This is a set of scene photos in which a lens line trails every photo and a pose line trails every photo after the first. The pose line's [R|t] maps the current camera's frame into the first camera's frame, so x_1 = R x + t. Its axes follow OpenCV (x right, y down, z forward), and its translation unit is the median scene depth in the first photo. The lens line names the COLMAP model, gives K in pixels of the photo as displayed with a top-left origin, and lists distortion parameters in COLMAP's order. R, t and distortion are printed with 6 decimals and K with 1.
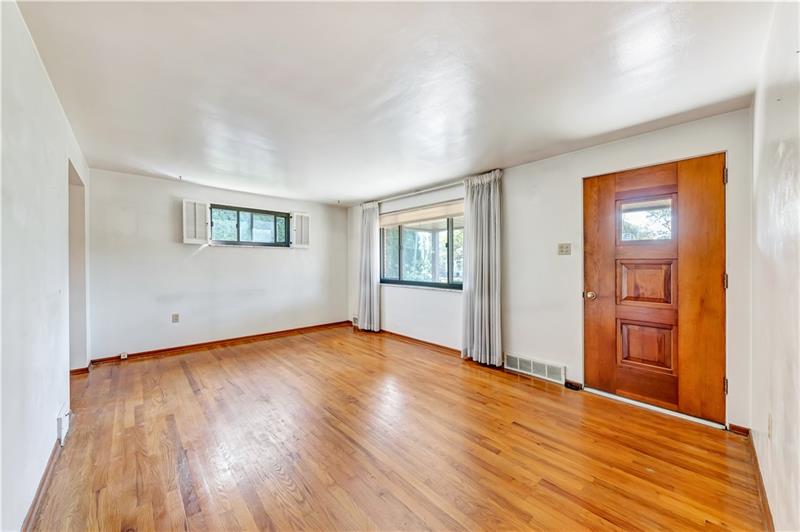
lens RADIAL K [[280.9, 0, 400.7], [0, 280.9, 241.4], [0, 0, 1]] dist [-0.000089, -0.000048]
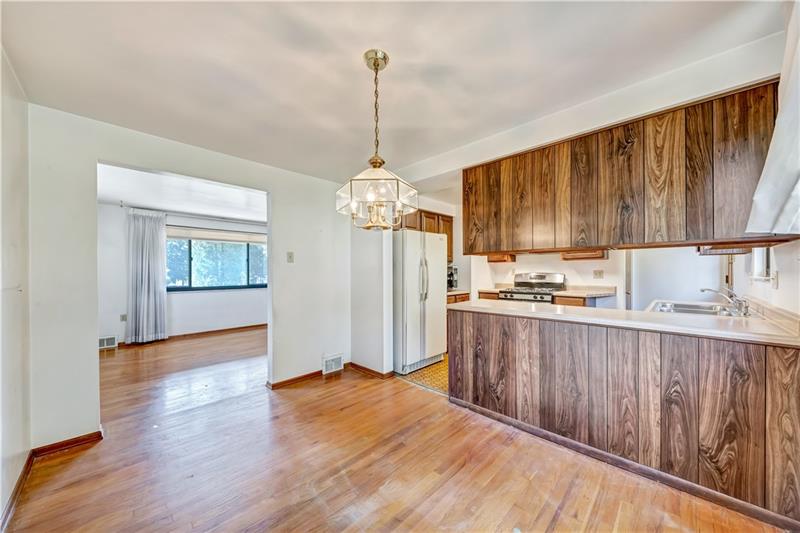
lens RADIAL K [[289.7, 0, 402.0], [0, 289.7, 249.6], [0, 0, 1]] dist [0.000046, -0.000006]
pose [[-0.045837, 0.074663, 0.996155, -1.633632], [-0.059176, 0.995249, -0.077318, 0.030970], [-0.997195, -0.062492, -0.041201, 0.247847]]
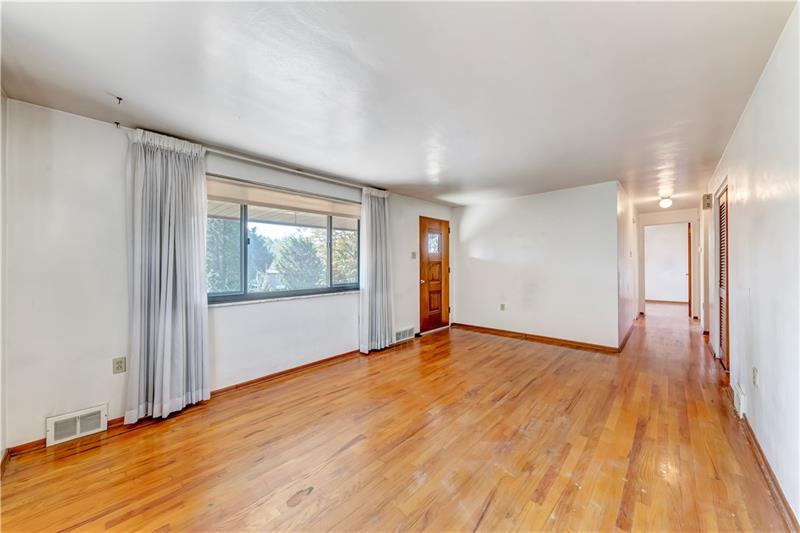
lens RADIAL K [[280.9, 0, 400.7], [0, 280.9, 241.9], [0, 0, 1]] dist [-0.000089, -0.000048]
pose [[-0.050115, 0.079561, 0.995569, -0.849033], [-0.061048, 0.994714, -0.082566, 0.071993], [-0.996876, -0.064916, -0.044993, 0.917212]]
